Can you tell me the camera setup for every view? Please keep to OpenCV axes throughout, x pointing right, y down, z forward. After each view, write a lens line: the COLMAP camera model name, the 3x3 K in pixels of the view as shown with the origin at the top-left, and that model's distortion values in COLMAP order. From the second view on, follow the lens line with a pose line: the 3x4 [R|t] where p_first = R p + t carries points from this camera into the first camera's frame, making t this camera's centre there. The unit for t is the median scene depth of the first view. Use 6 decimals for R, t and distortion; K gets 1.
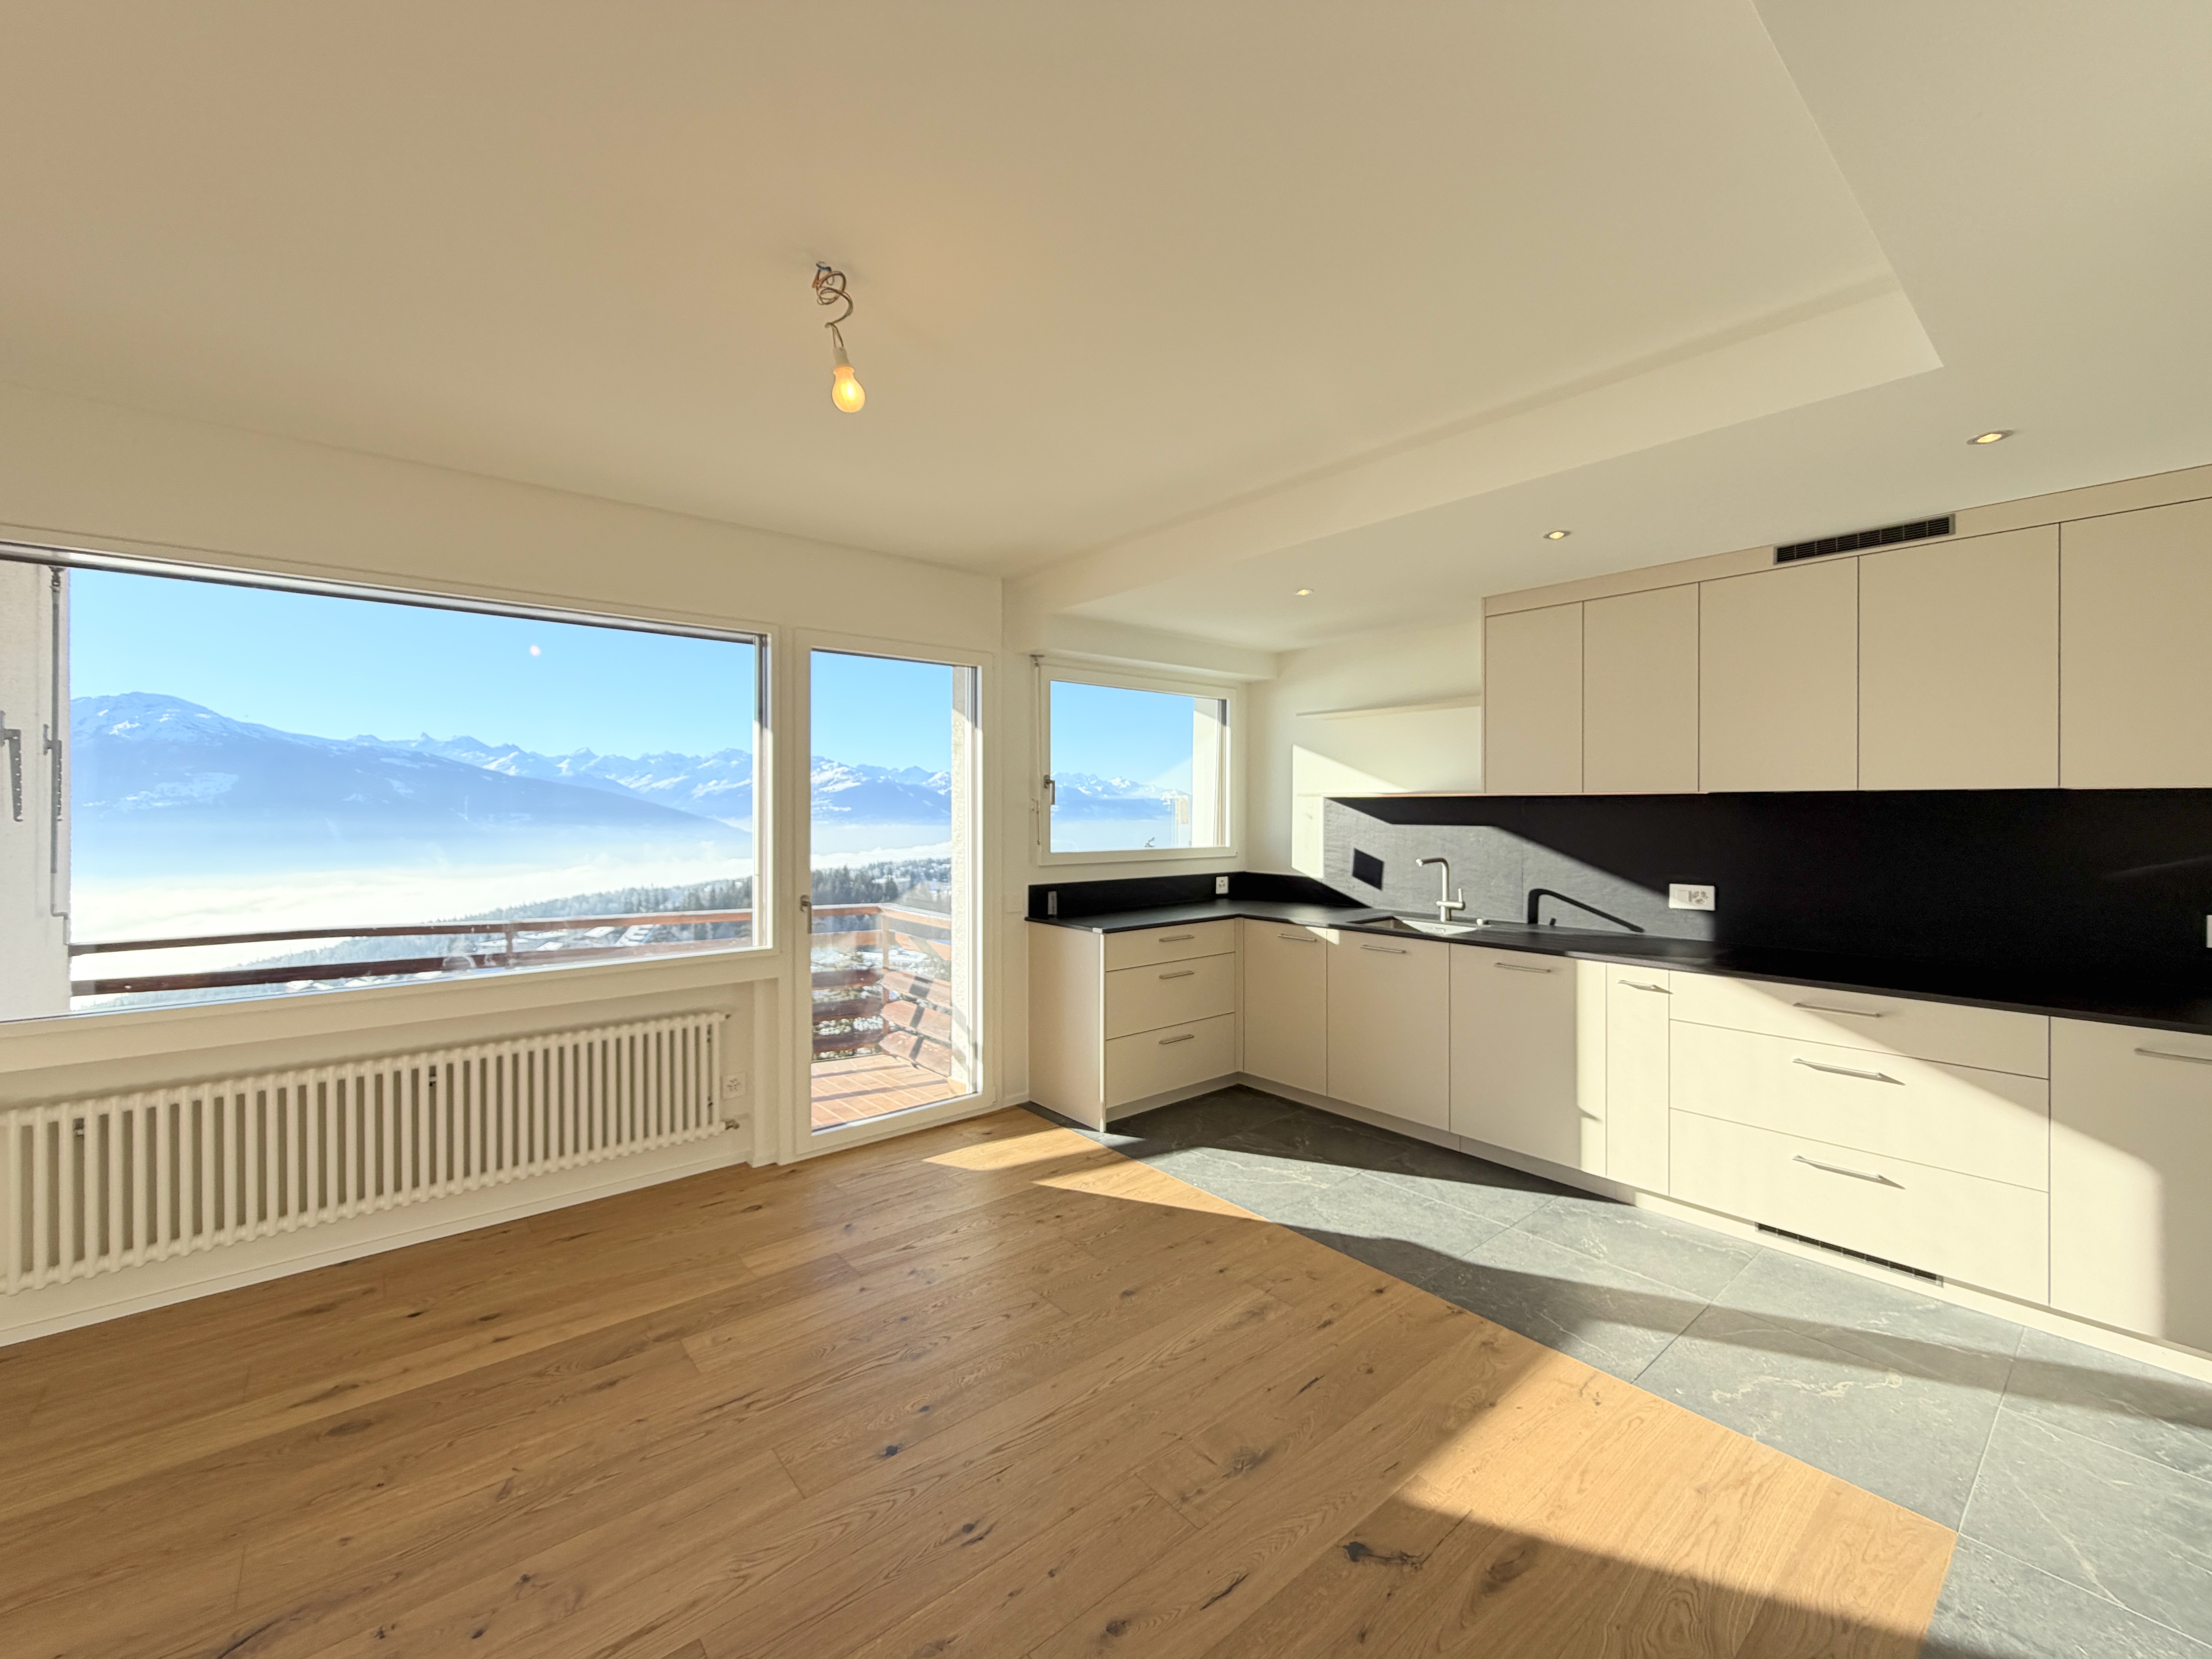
lens RADIAL K [[898.9, 0, 1098.6], [0, 898.9, 813.8], [0, 0, 1]] dist [-0.000218, 0.000208]
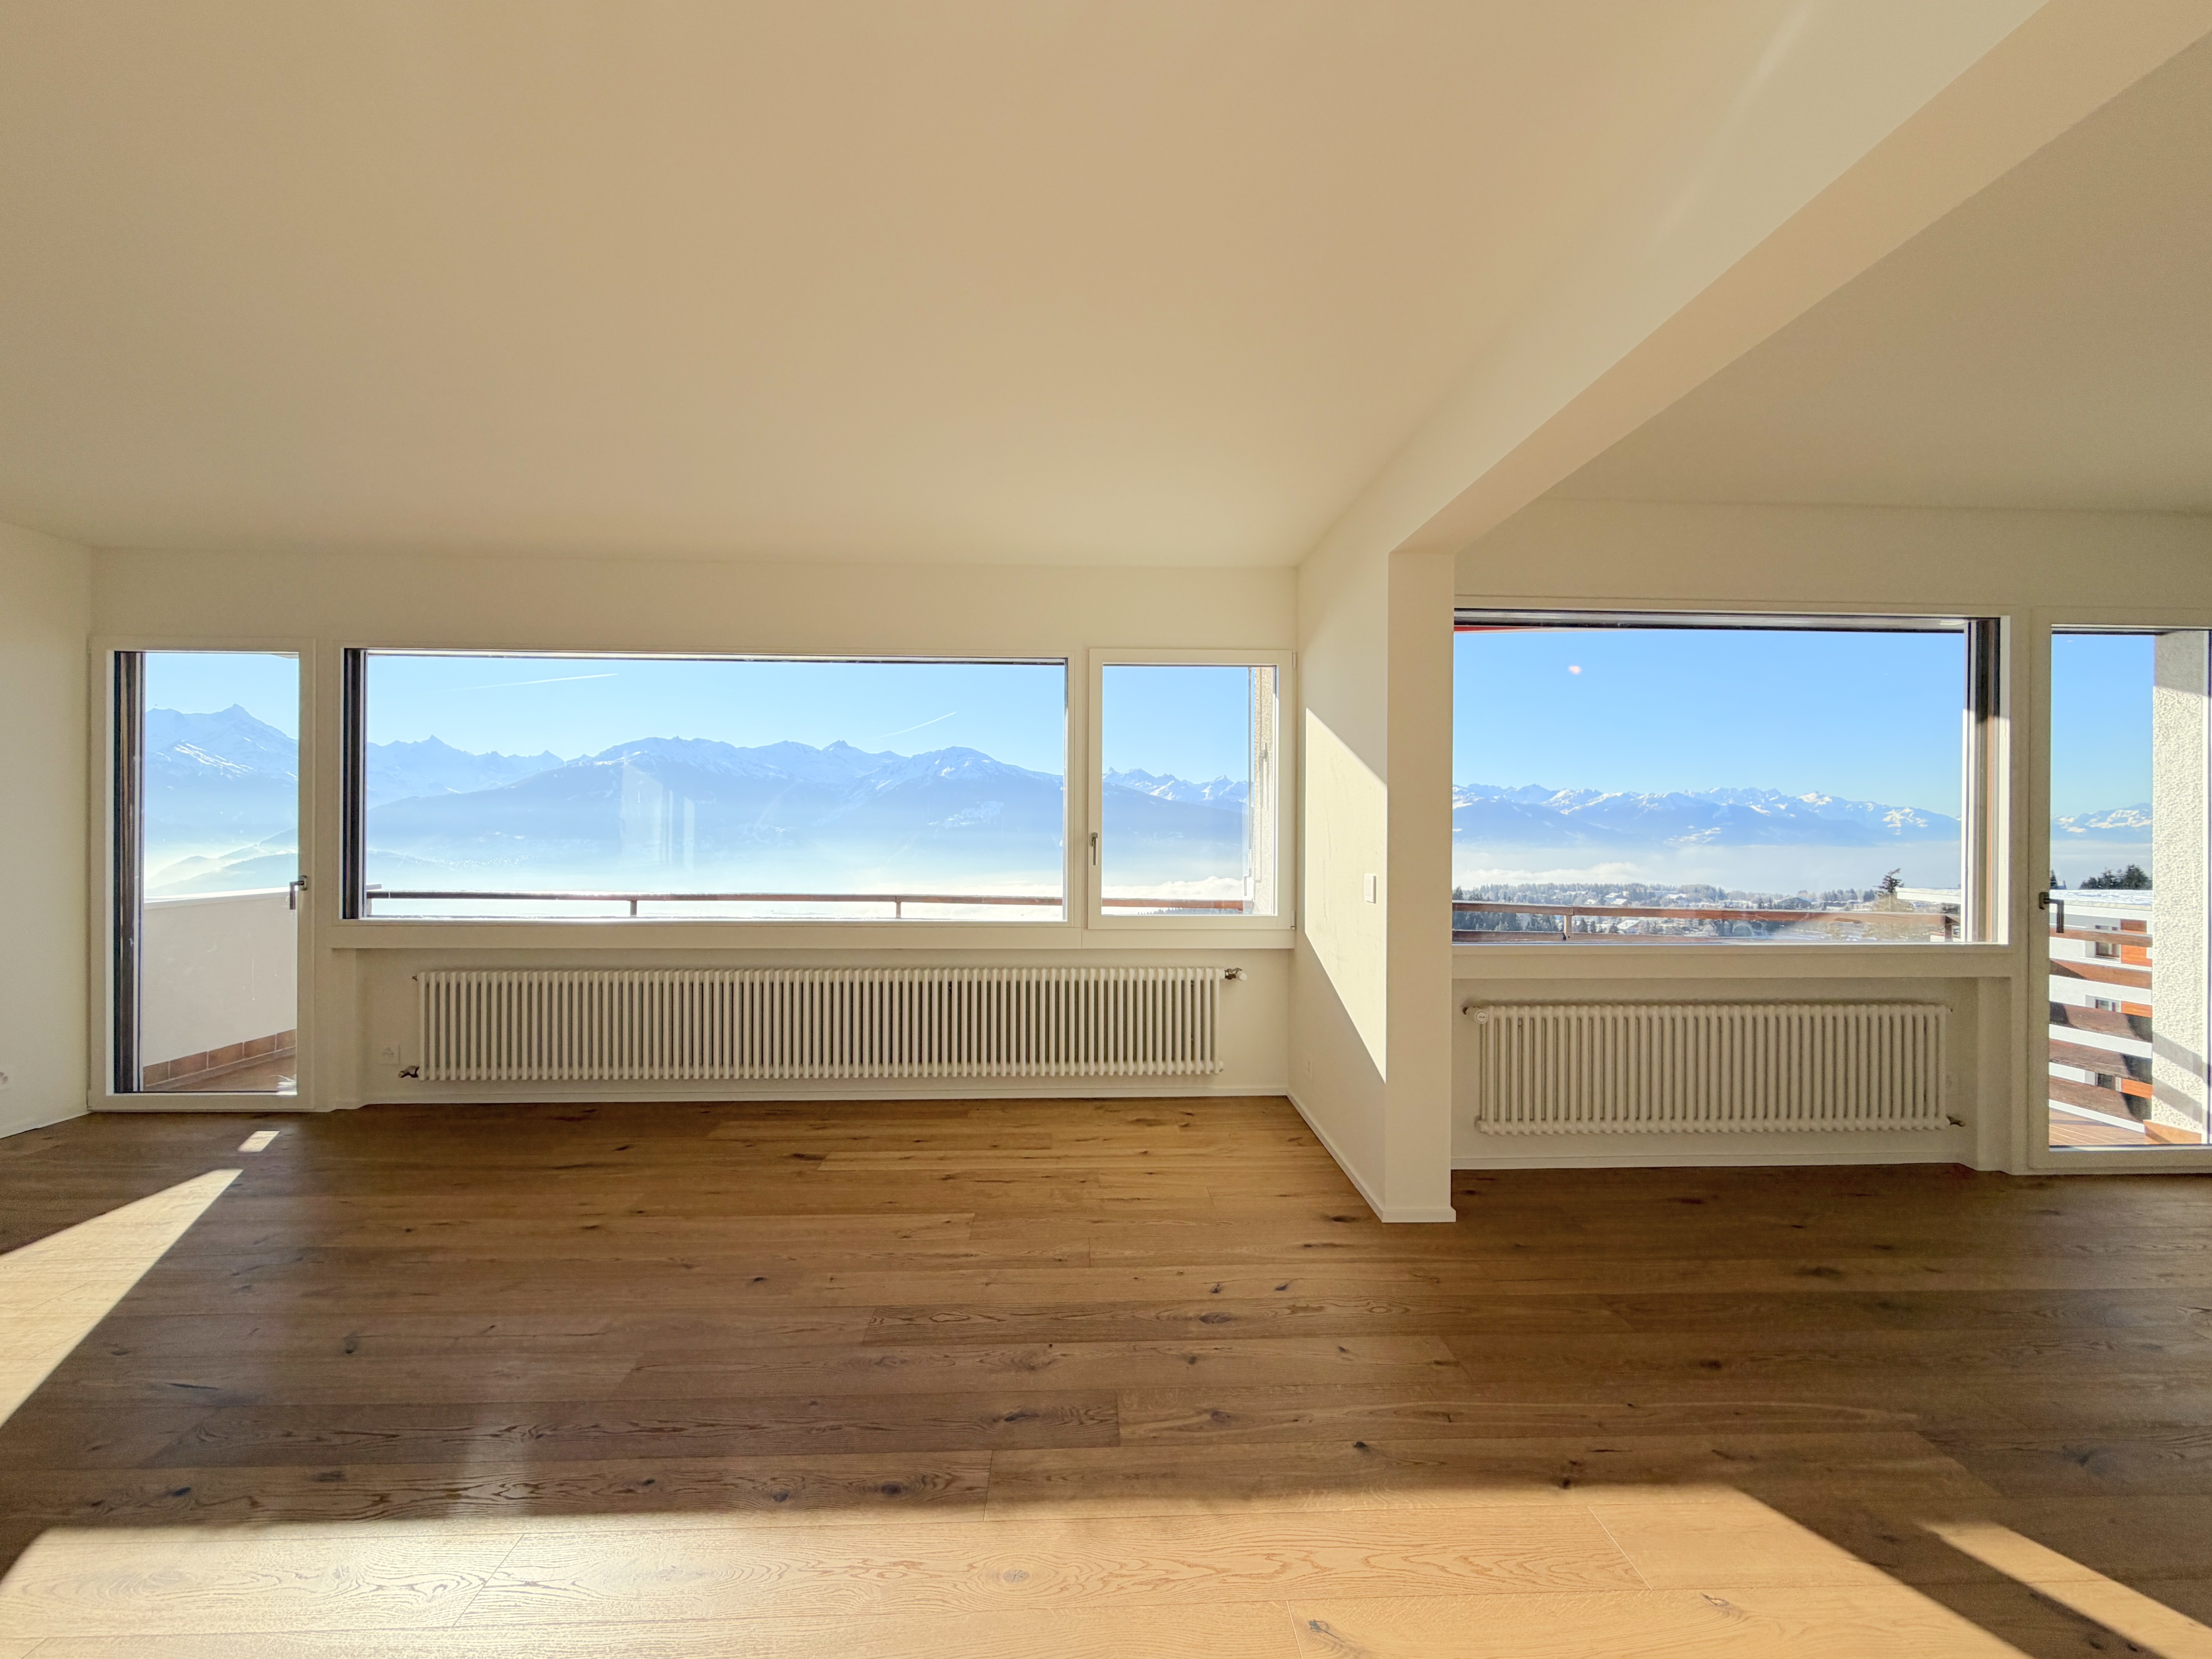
lens RADIAL K [[889.9, 0, 1105.3], [0, 889.9, 824.9], [0, 0, 1]] dist [0.001212, -0.000361]
pose [[0.795786, 0.002596, -0.605572, -0.557215], [-0.008953, 0.999932, -0.007478, 0.037643], [0.605512, 0.011373, 0.795755, -0.338071]]
